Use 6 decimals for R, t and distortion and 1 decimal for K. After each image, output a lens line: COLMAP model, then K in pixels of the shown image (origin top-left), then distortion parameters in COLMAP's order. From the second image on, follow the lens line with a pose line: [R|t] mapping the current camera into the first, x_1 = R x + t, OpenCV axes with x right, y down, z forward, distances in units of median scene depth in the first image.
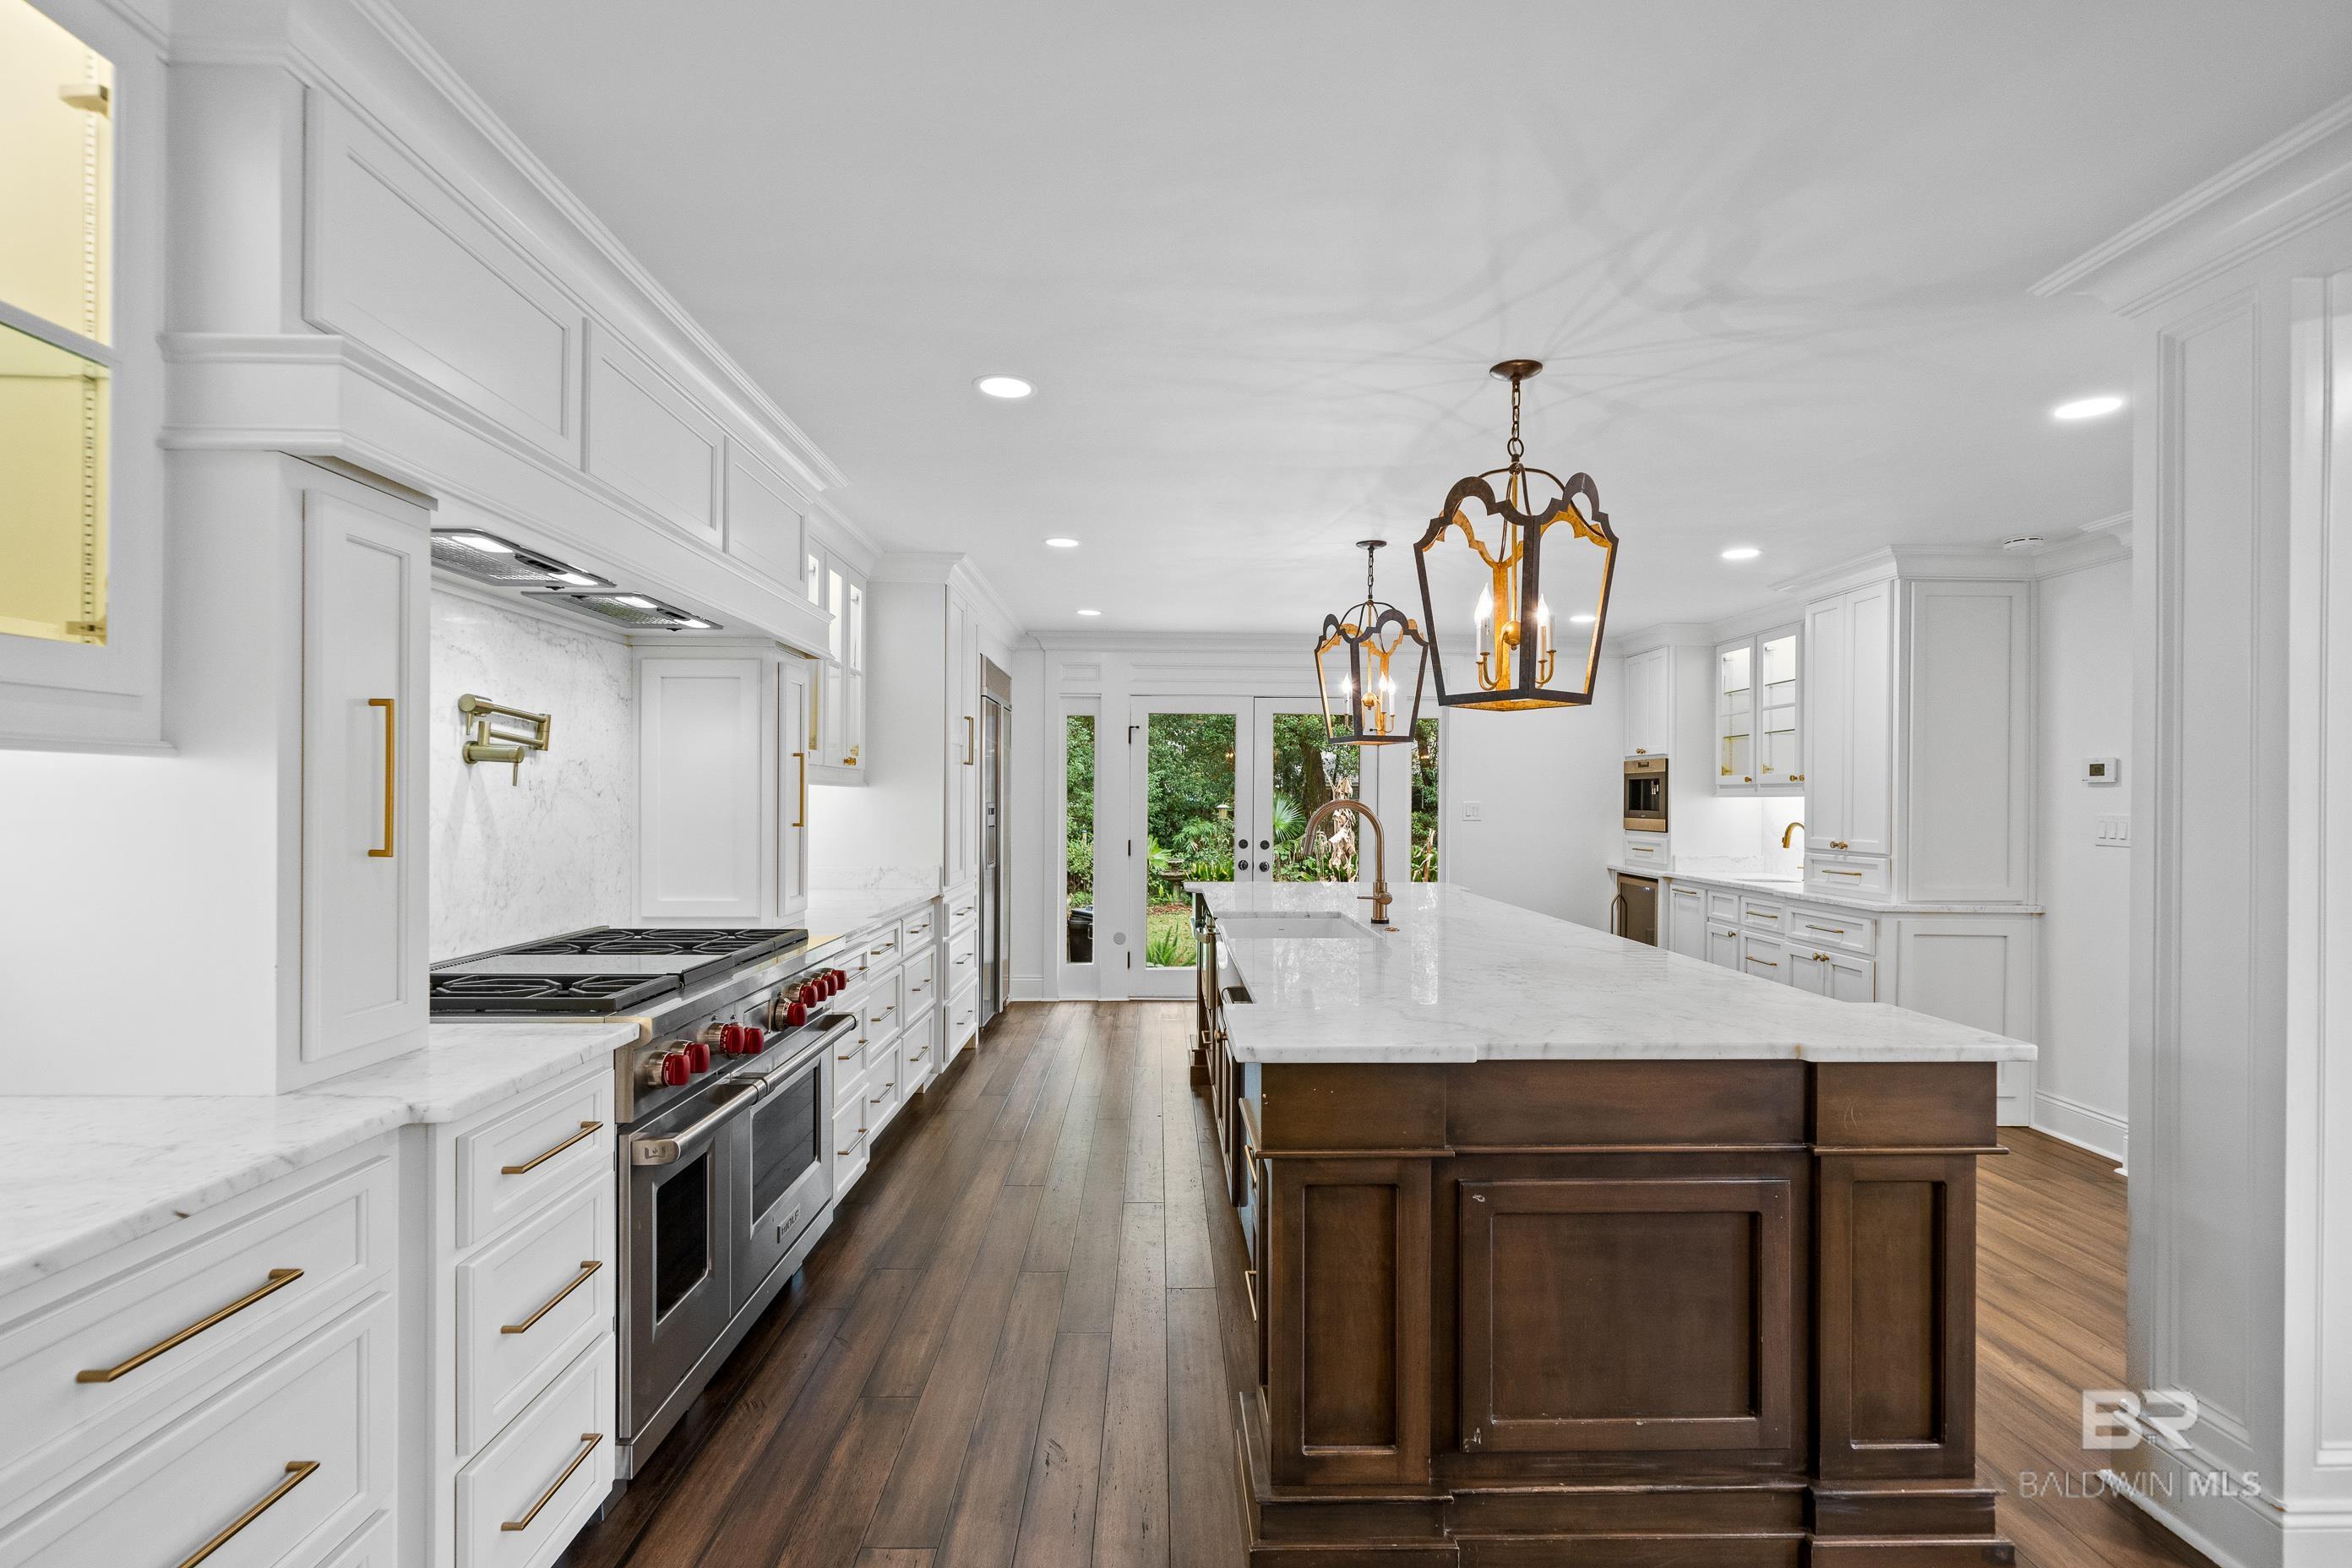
lens RADIAL K [[1090.6, 0, 1175.9], [0, 1090.6, 808.8], [0, 0, 1]] dist [0.001238, -0.000661]
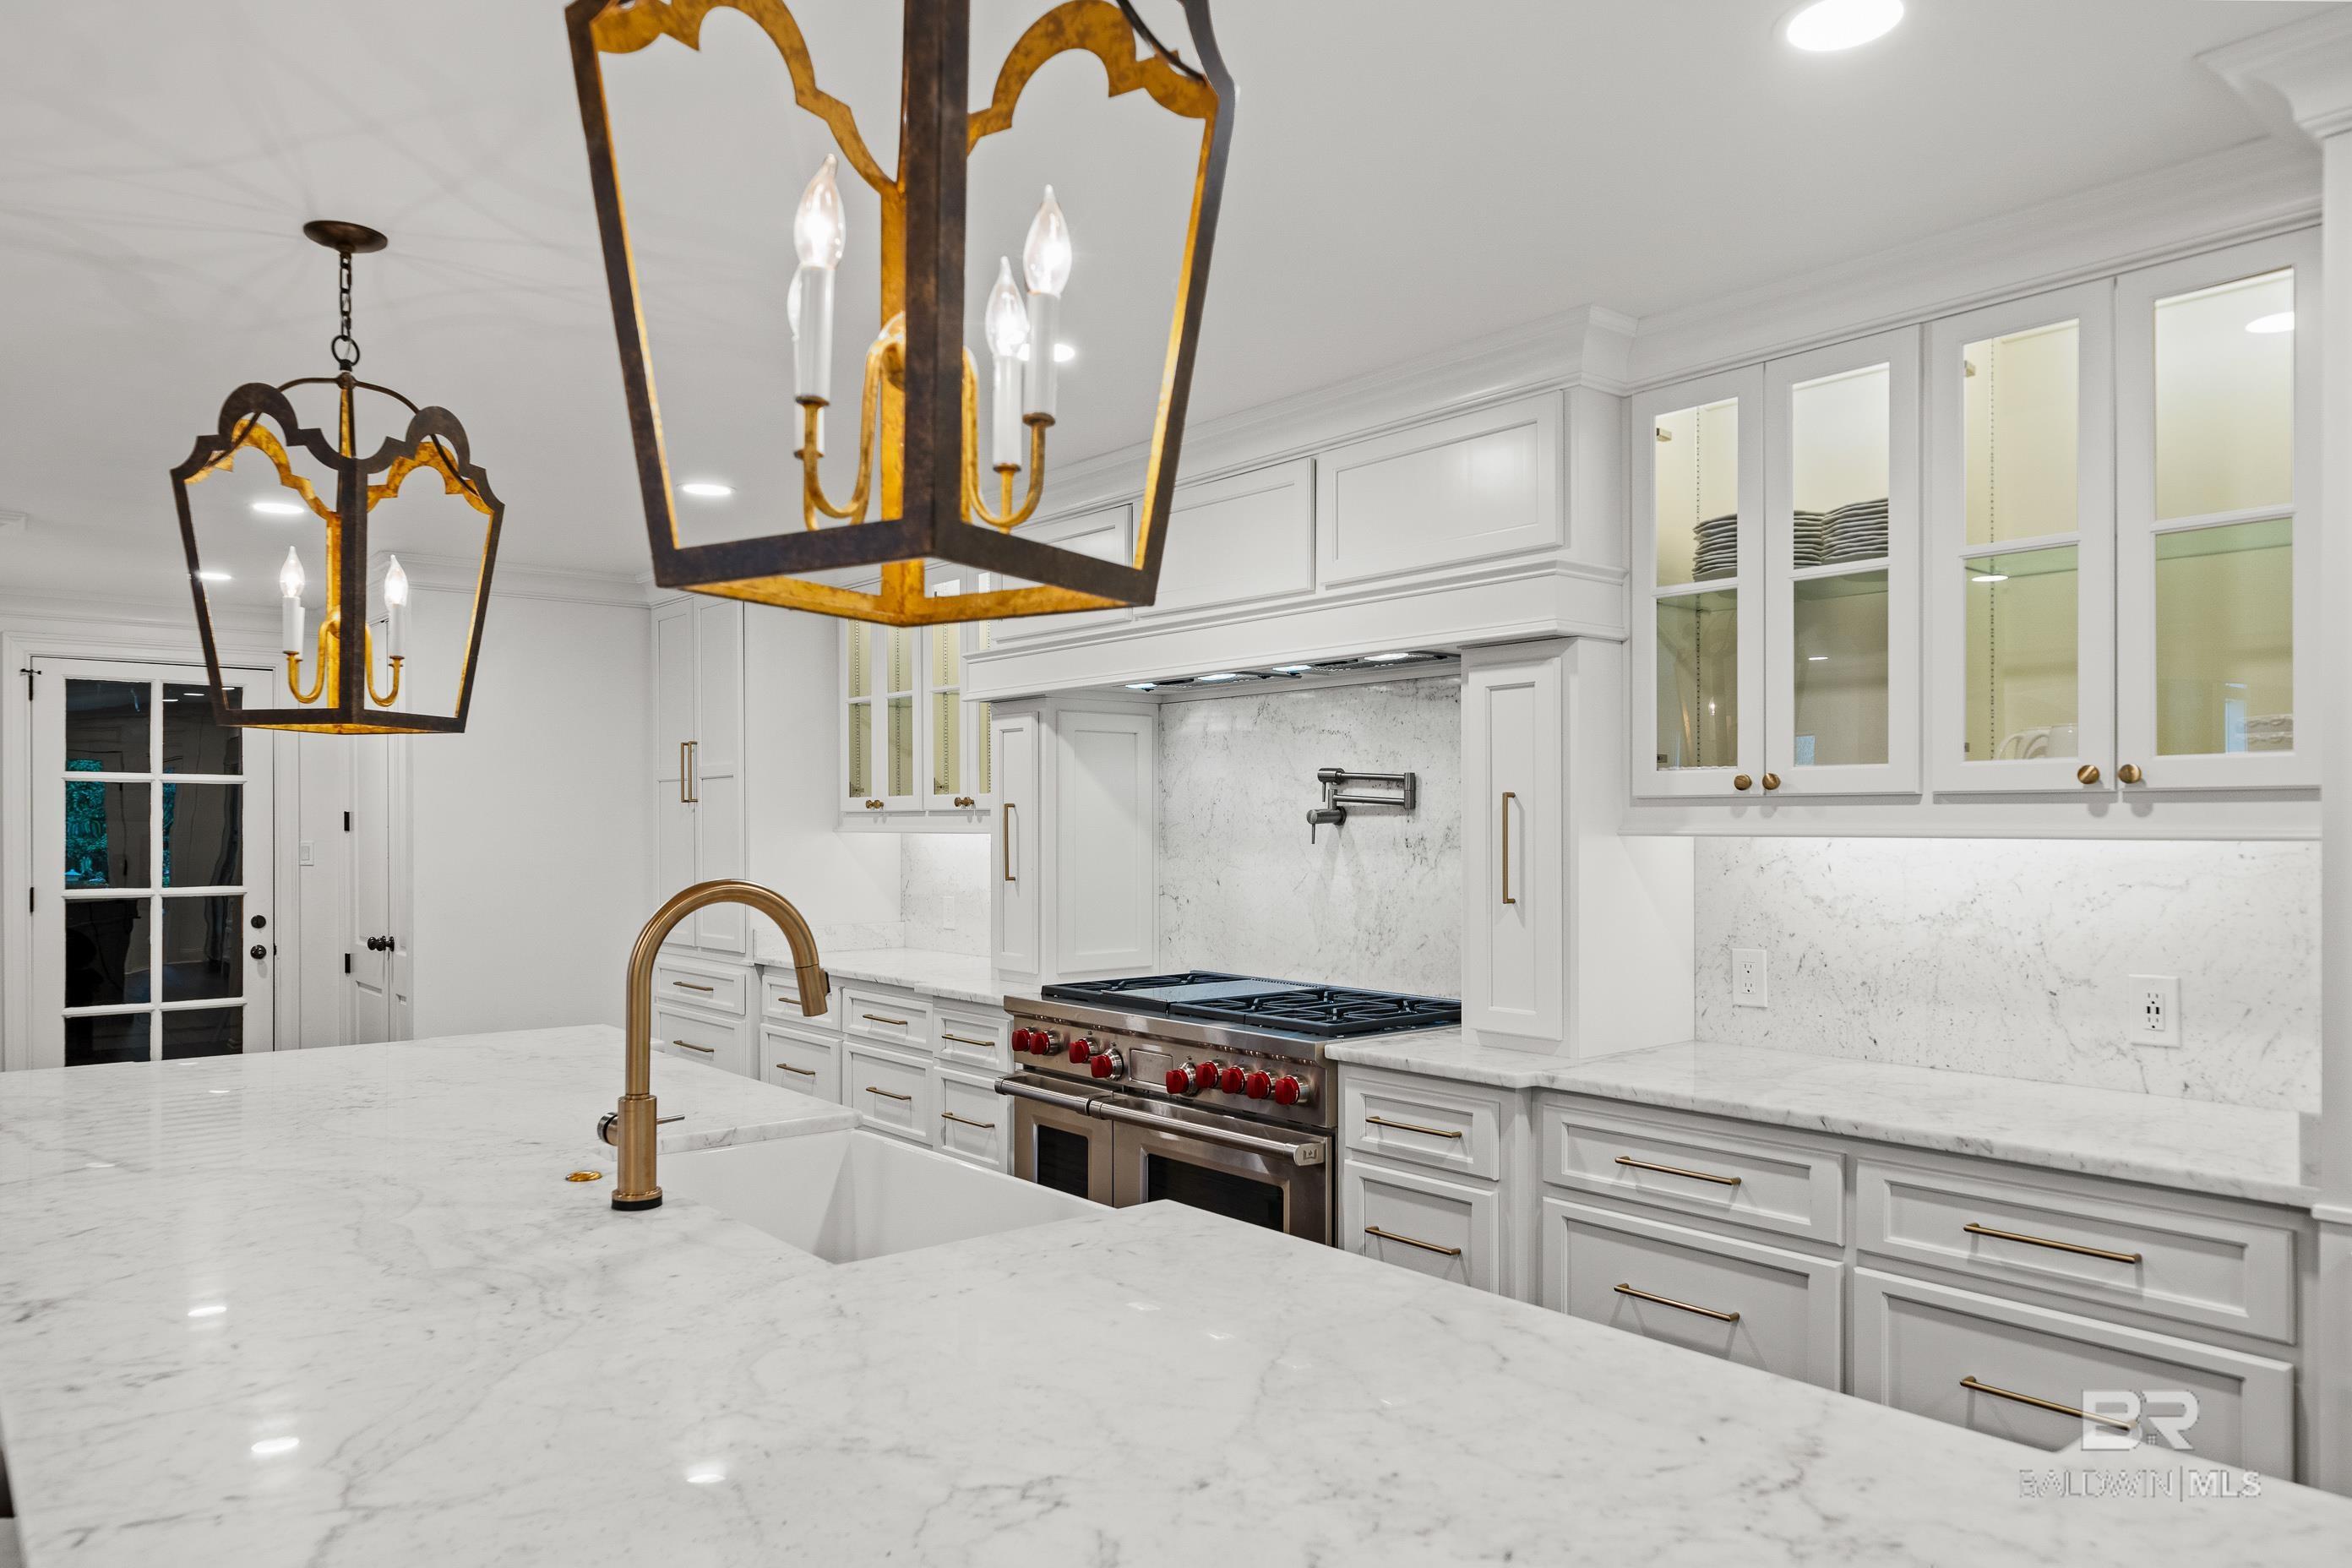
lens RADIAL K [[1618.2, 0, 1166.8], [0, 1618.2, 820.3], [0, 0, 1]] dist [0.002378, -0.002409]
pose [[-0.780033, -0.020182, -0.625413, 0.581357], [-0.017271, 0.999793, -0.010722, -0.024644], [0.625500, 0.002438, -0.780221, 2.213600]]
